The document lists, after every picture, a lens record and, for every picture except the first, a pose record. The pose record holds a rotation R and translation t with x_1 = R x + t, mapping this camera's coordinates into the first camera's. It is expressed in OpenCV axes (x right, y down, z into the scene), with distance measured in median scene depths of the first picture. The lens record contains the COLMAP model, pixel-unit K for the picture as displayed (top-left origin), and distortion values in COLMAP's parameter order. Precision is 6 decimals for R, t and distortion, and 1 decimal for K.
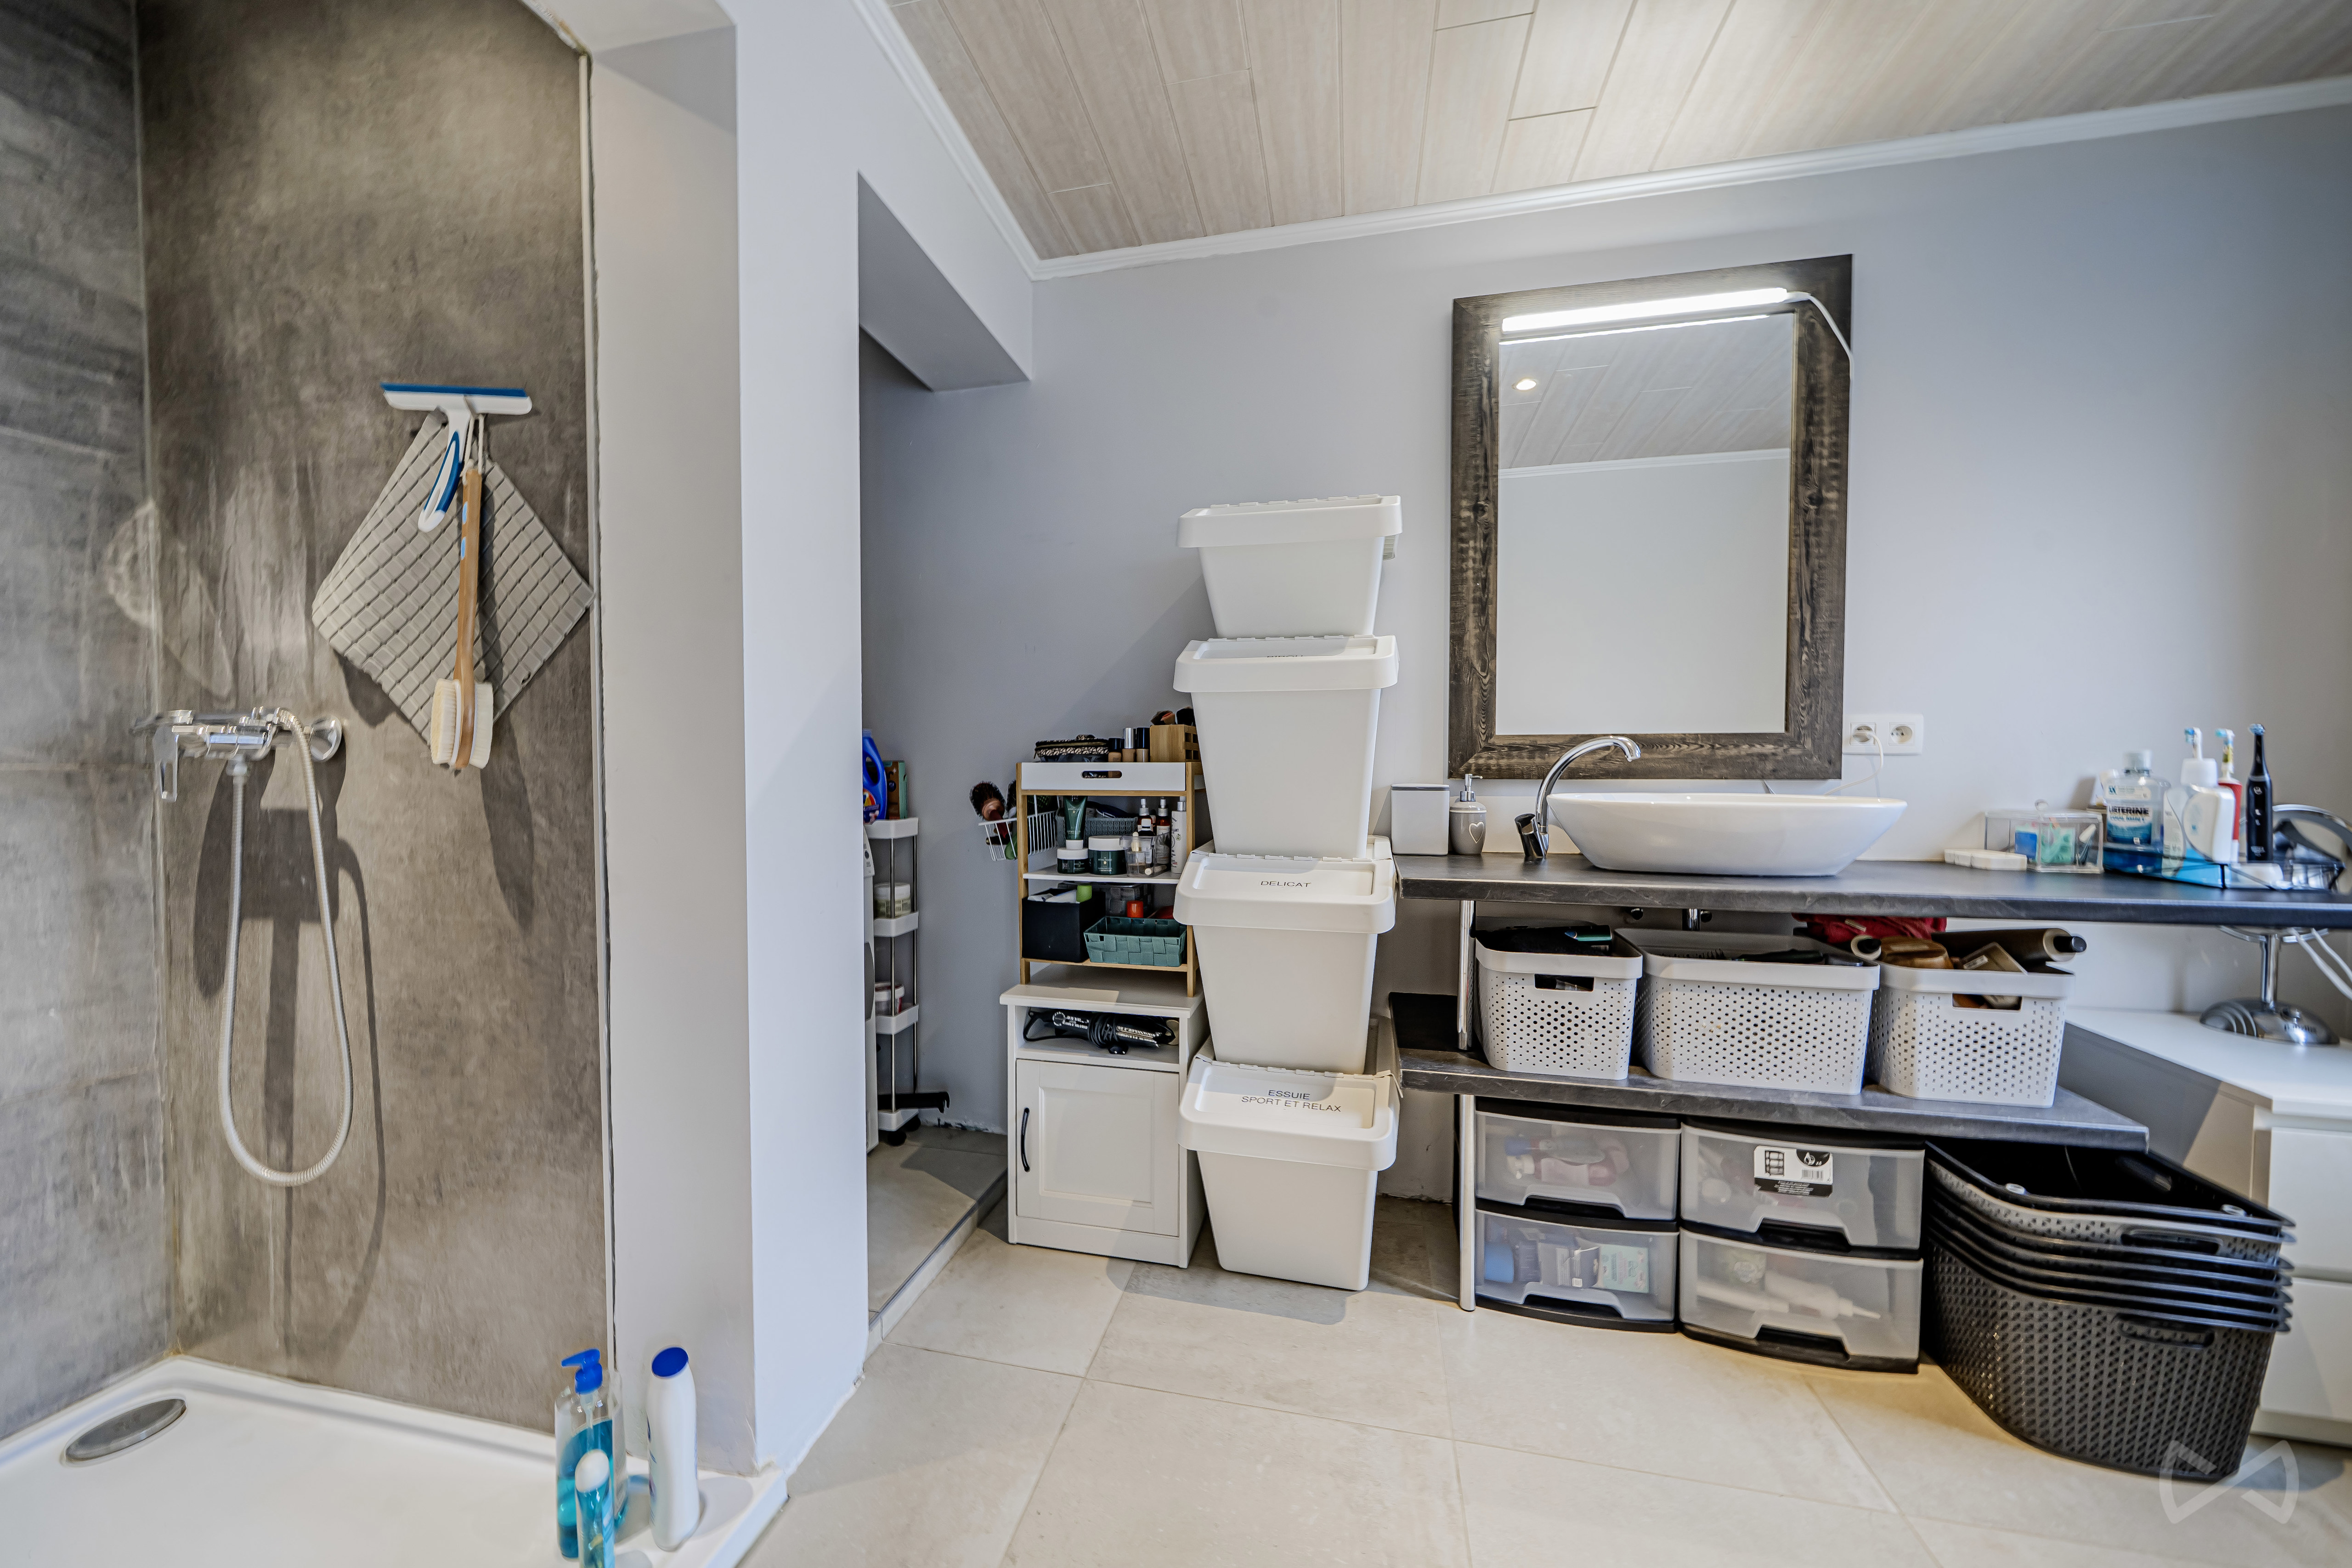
lens RADIAL K [[806.8, 0, 1178.6], [0, 806.8, 787.2], [0, 0, 1]] dist [-0.001215, -0.000018]
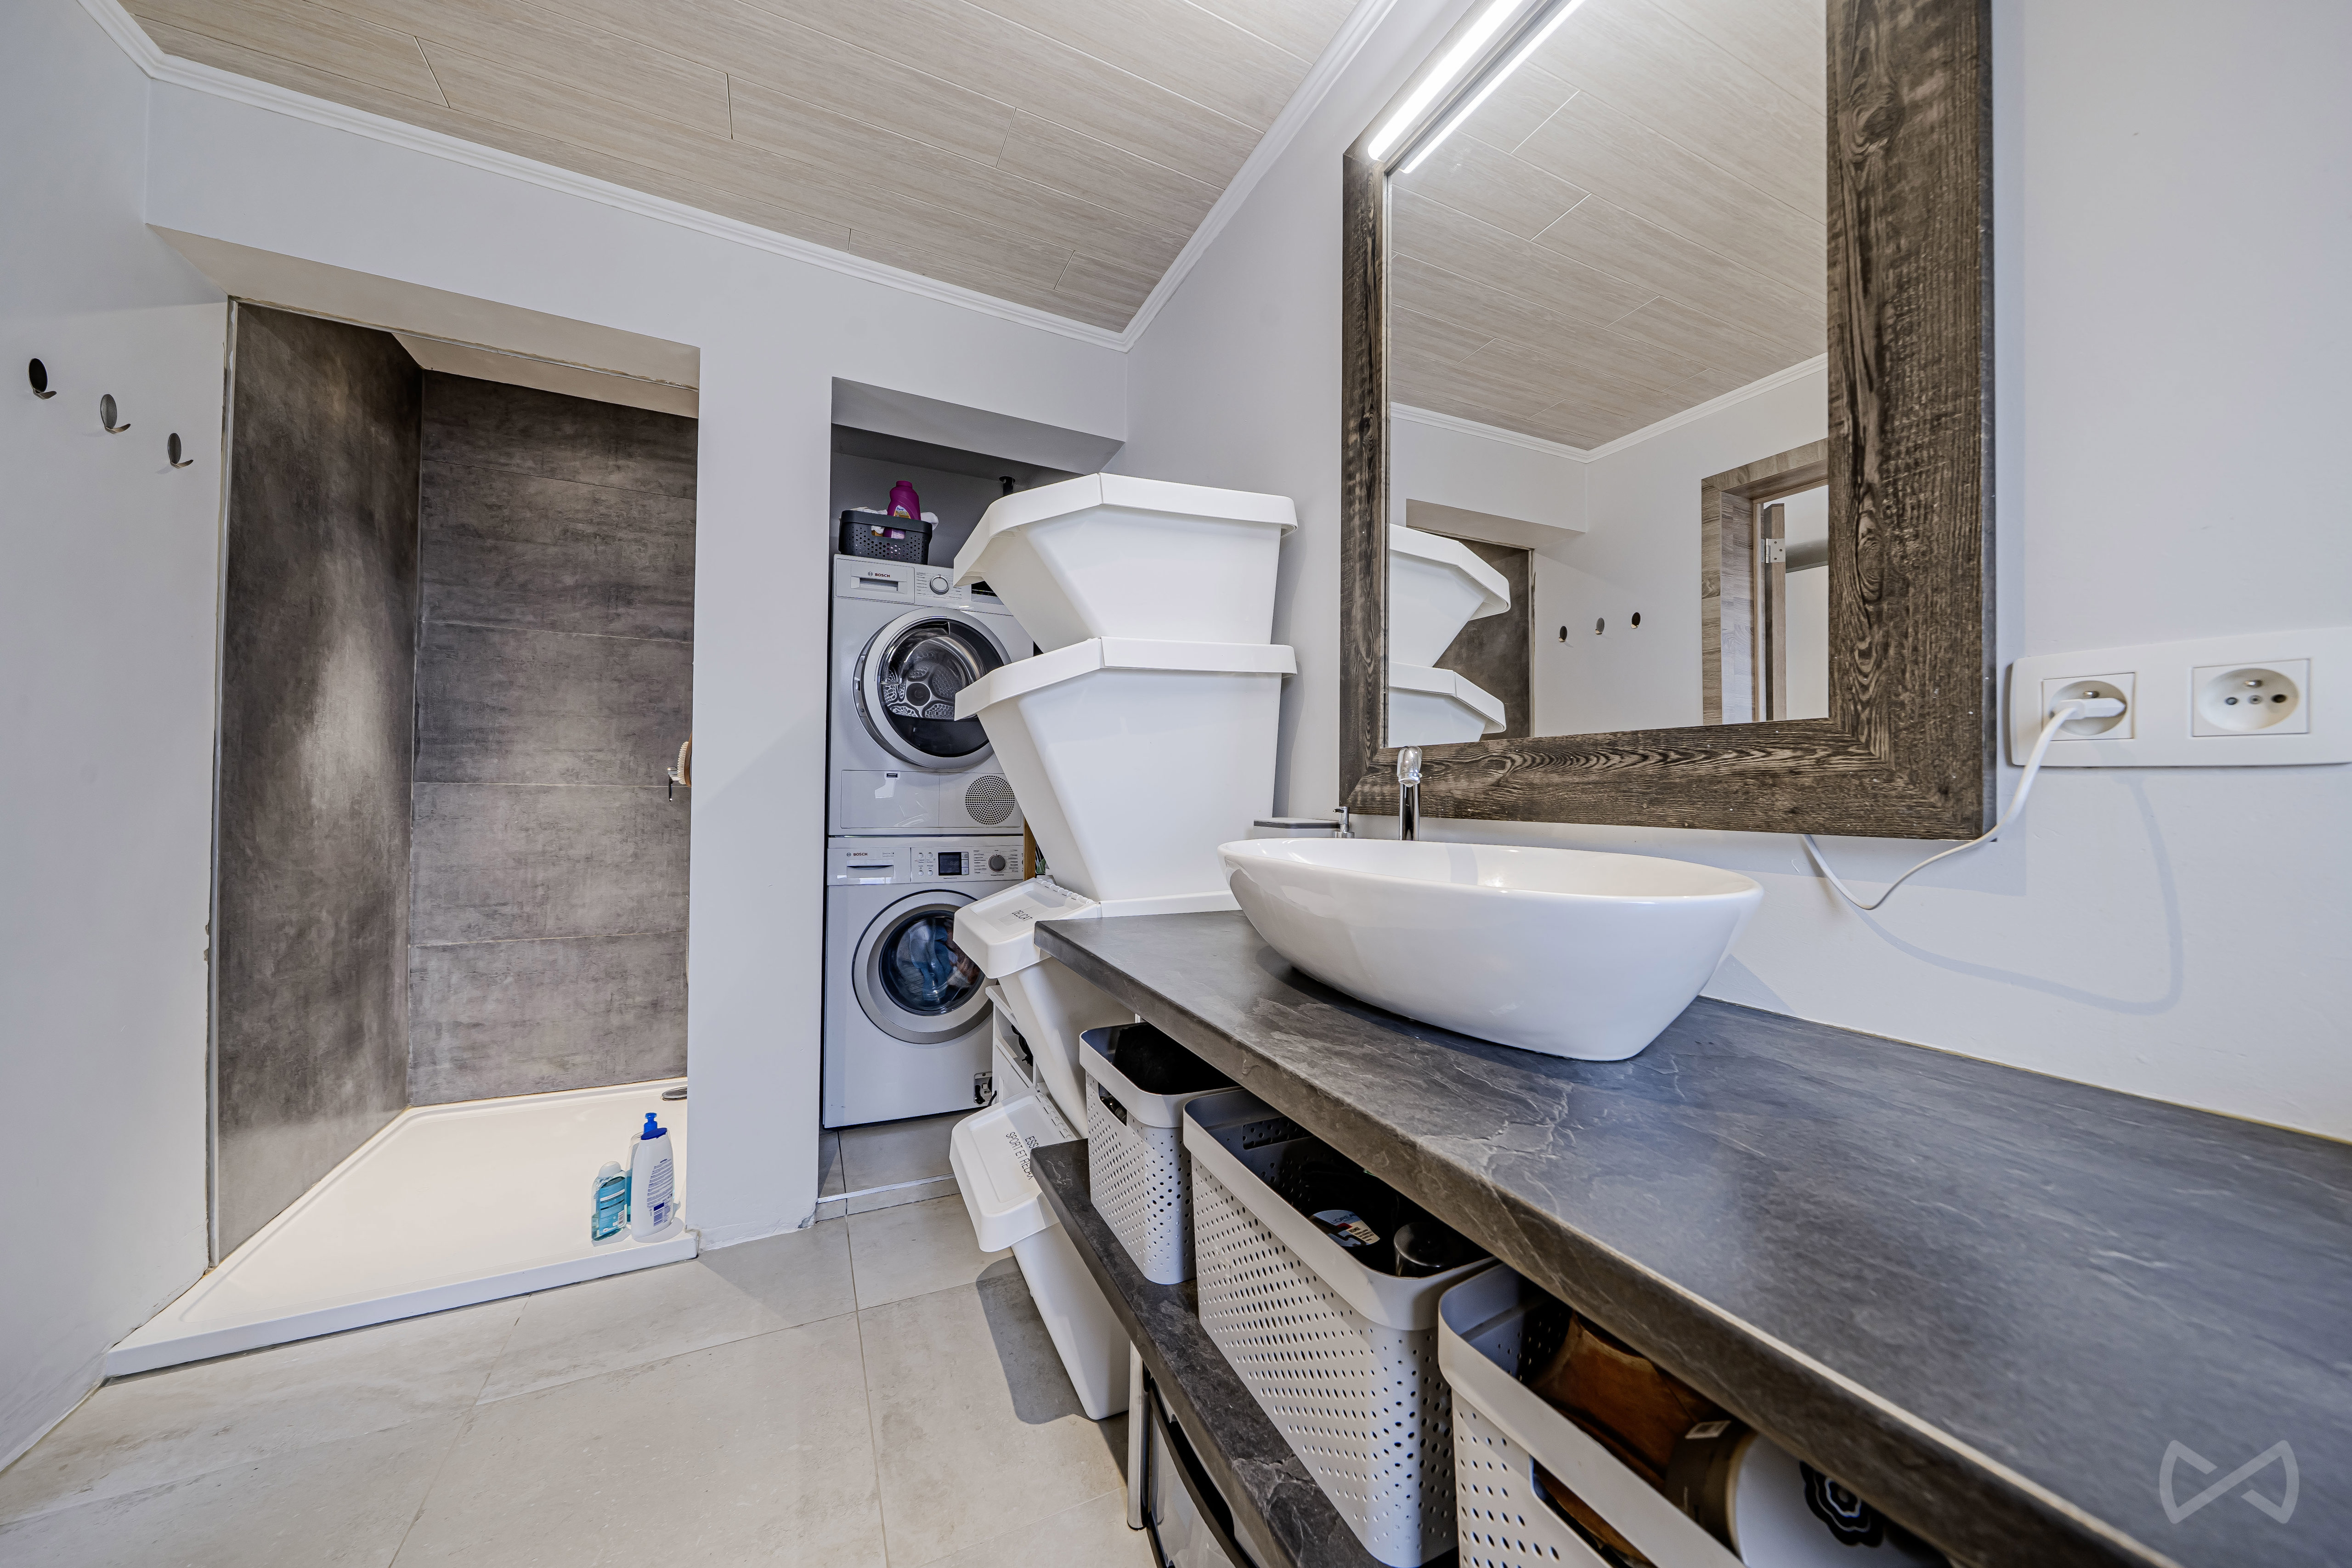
lens RADIAL K [[806.8, 0, 1178.6], [0, 806.8, 777.6], [0, 0, 1]] dist [-0.001215, -0.000018]
pose [[0.607742, -0.009821, -0.794074, 0.865724], [-0.027592, 0.999059, -0.033473, -0.015095], [0.793655, 0.042253, 0.606899, 0.488247]]
